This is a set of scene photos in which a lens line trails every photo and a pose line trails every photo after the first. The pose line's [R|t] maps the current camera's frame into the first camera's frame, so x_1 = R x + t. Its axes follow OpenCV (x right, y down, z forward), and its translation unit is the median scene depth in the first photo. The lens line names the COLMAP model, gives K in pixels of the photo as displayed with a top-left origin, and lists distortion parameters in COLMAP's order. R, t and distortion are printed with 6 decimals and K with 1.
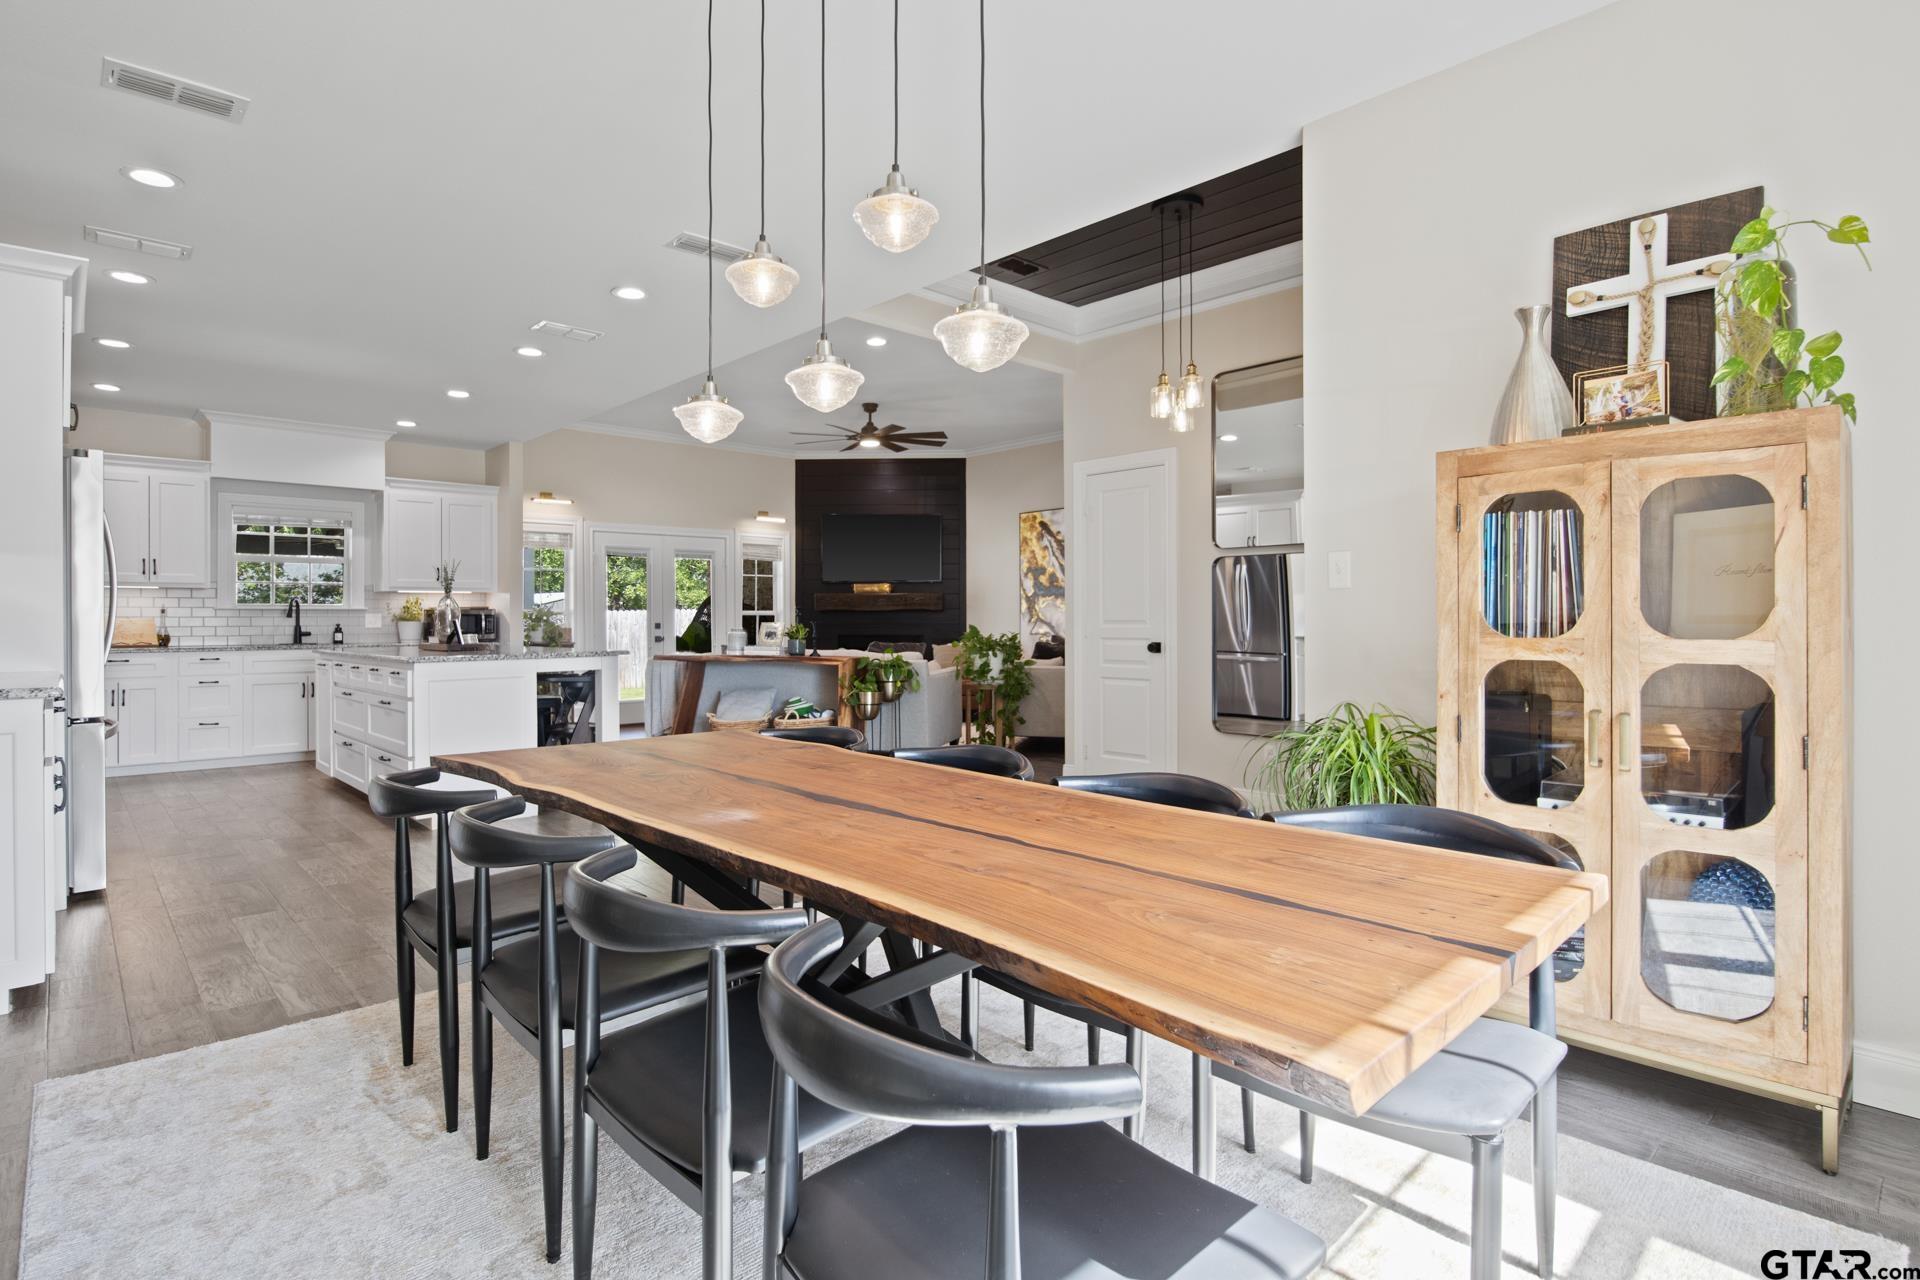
lens RADIAL K [[967.4, 0, 969.5], [0, 967.4, 617.8], [0, 0, 1]] dist [-0.008346, 0.001779]
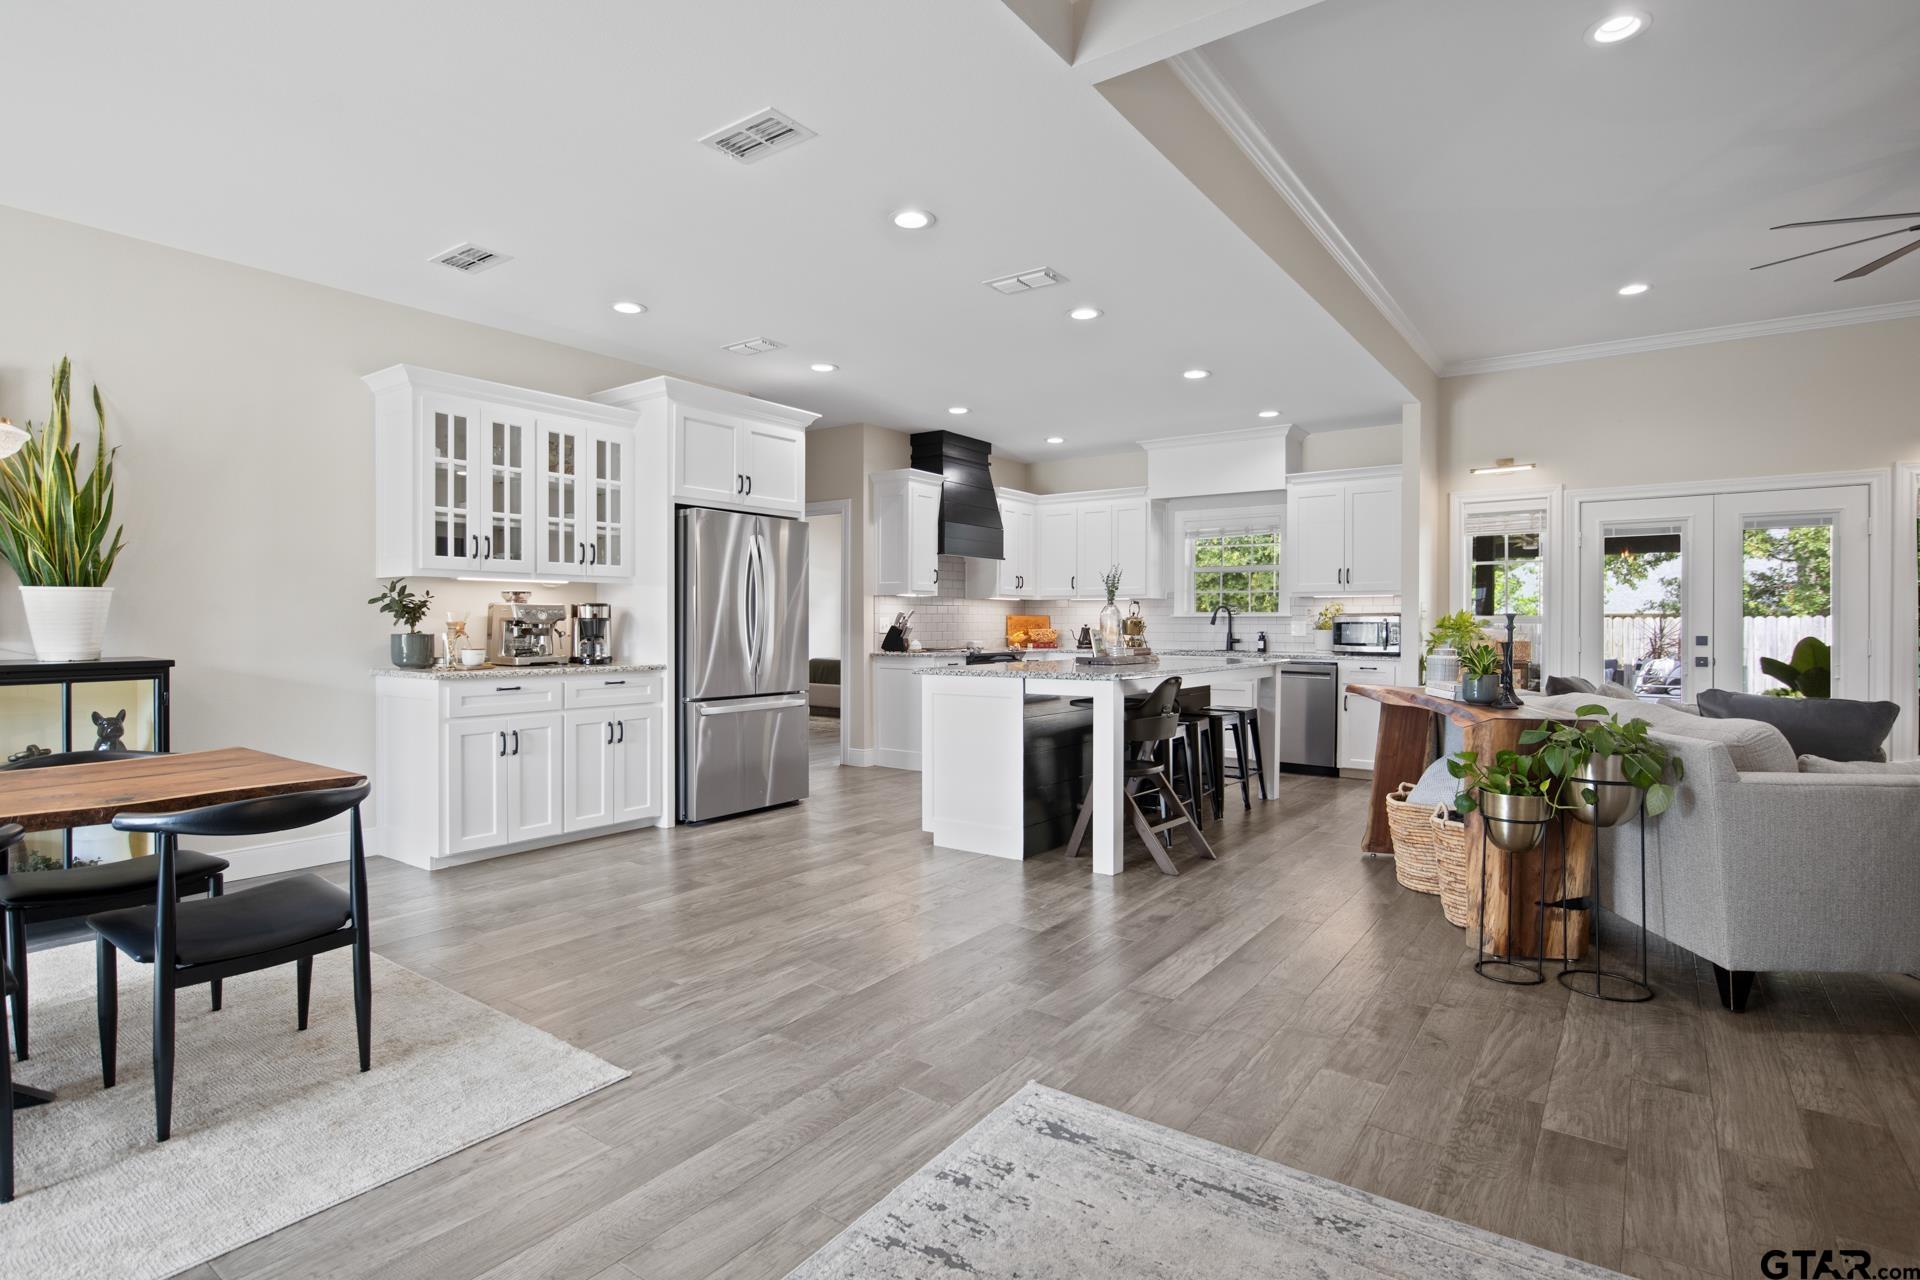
lens RADIAL K [[967.4, 0, 959.9], [0, 967.4, 630.7], [0, 0, 1]] dist [-0.008346, 0.001779]
pose [[0.184754, 0.013452, -0.982693, 0.239914], [-0.001085, 0.999909, 0.013484, -0.007182], [0.982784, -0.001425, 0.184751, 0.497301]]
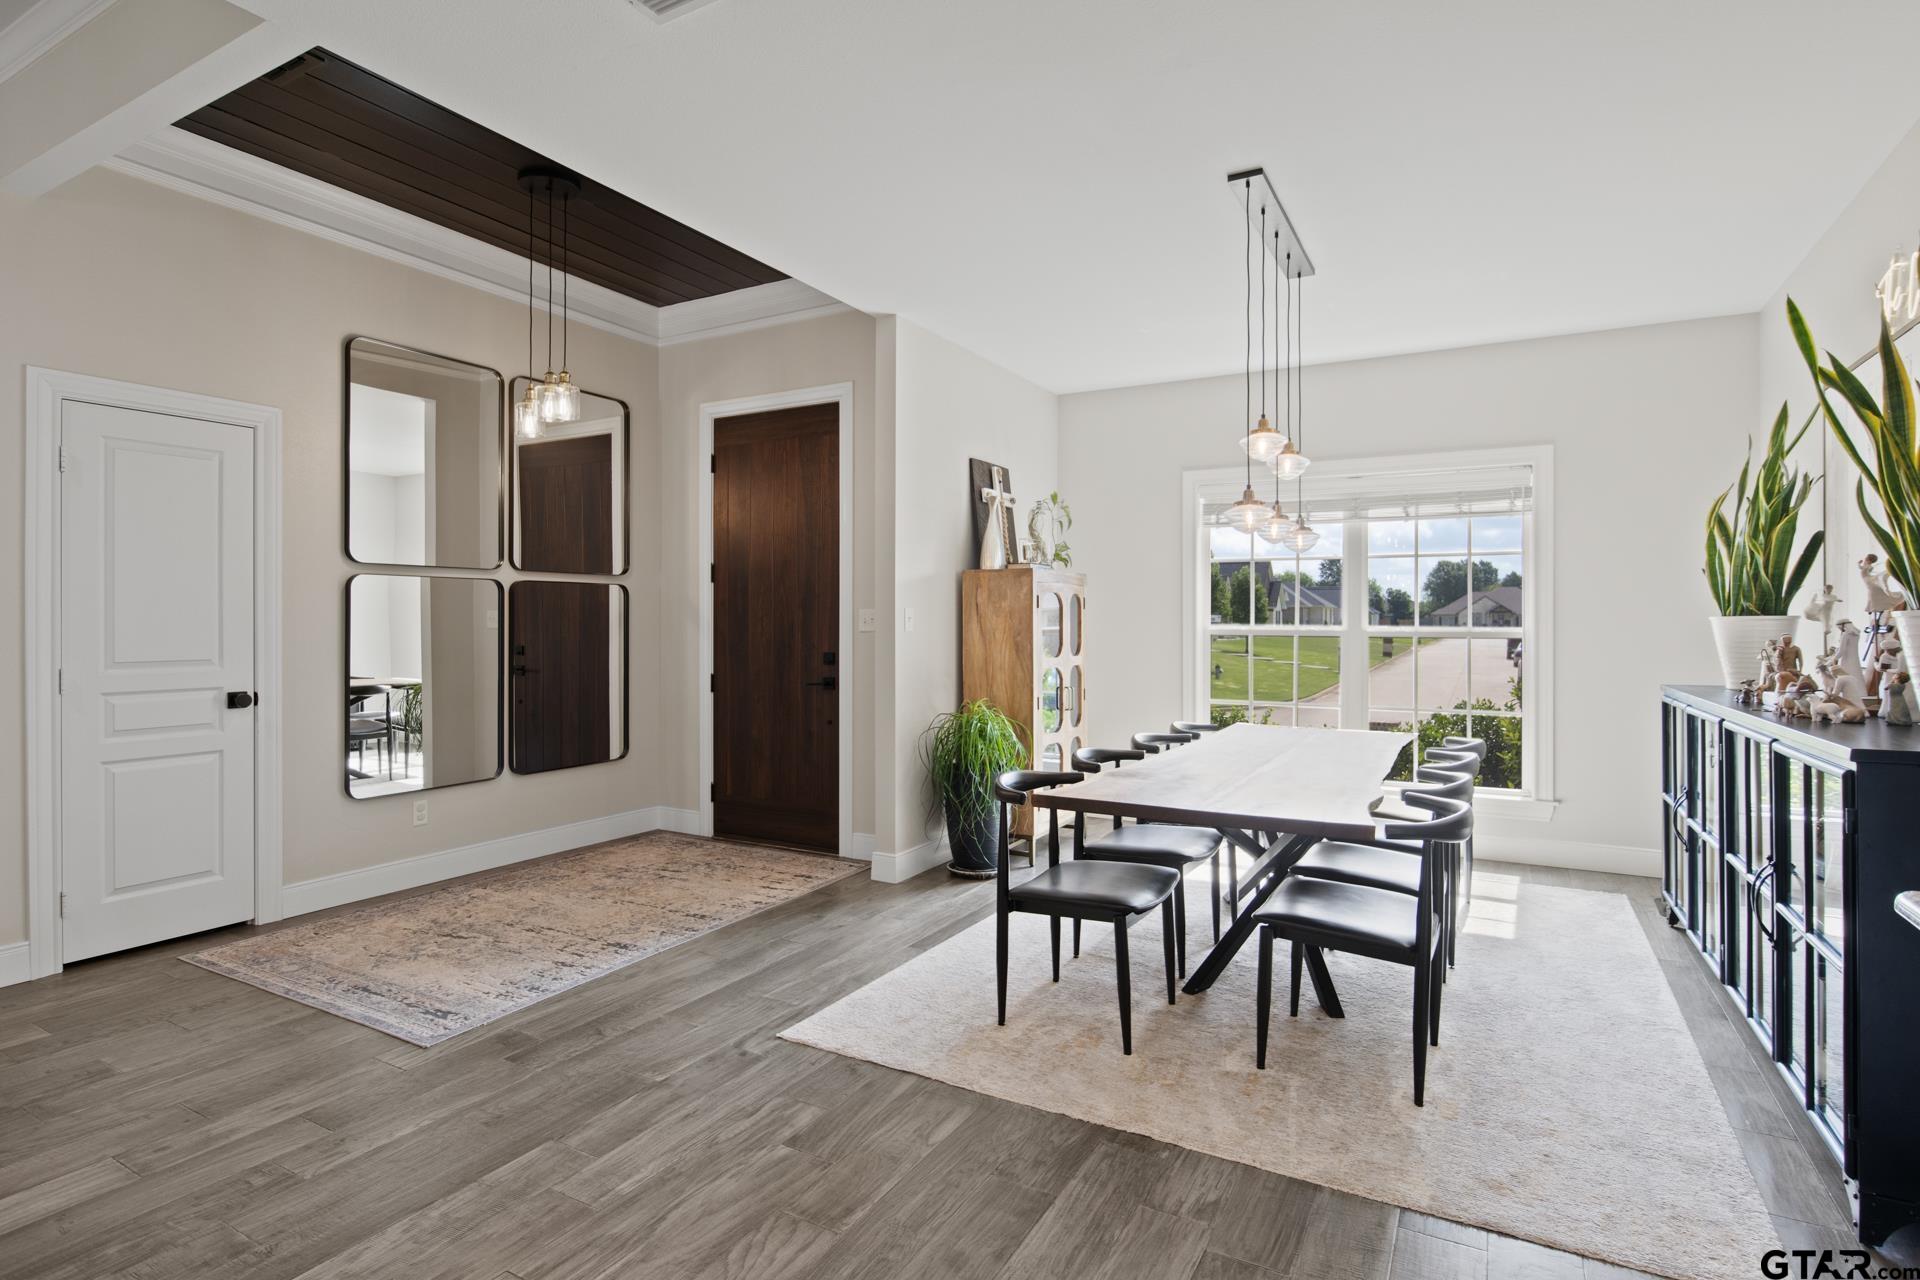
lens RADIAL K [[967.4, 0, 953.4], [0, 967.4, 622.4], [0, 0, 1]] dist [-0.008346, 0.001779]
pose [[-0.293544, -0.001711, 0.955944, -0.399047], [-0.002743, 0.999996, 0.000947, -0.016717], [-0.955942, -0.002344, -0.293548, 0.494612]]
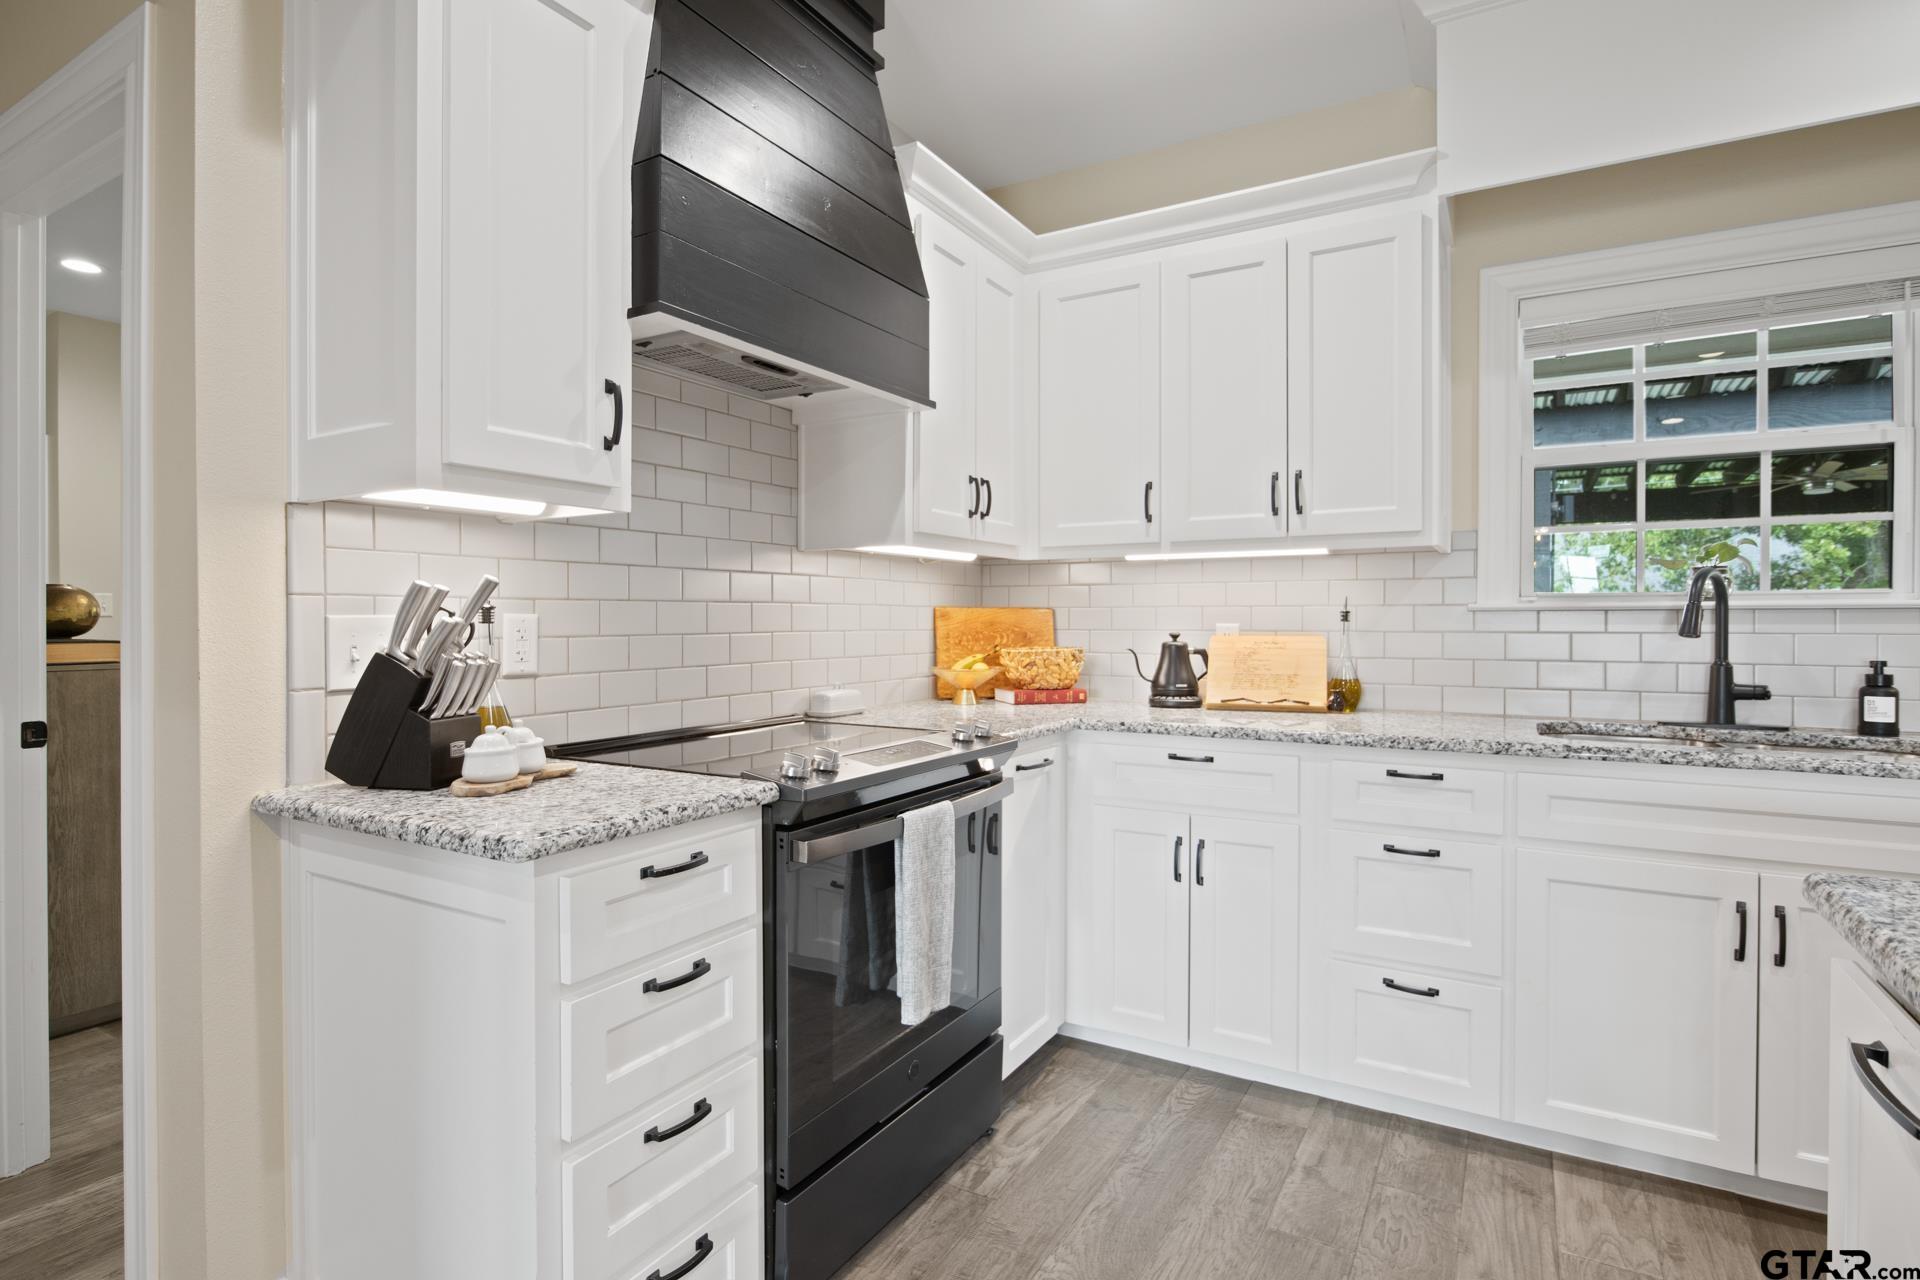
lens RADIAL K [[967.4, 0, 955.6], [0, 967.4, 630.7], [0, 0, 1]] dist [-0.008346, 0.001779]
pose [[0.280640, 0.014693, -0.959701, -0.451893], [0.002411, 0.999869, 0.016012, -0.006737], [0.959810, -0.006807, 0.280568, 0.651832]]
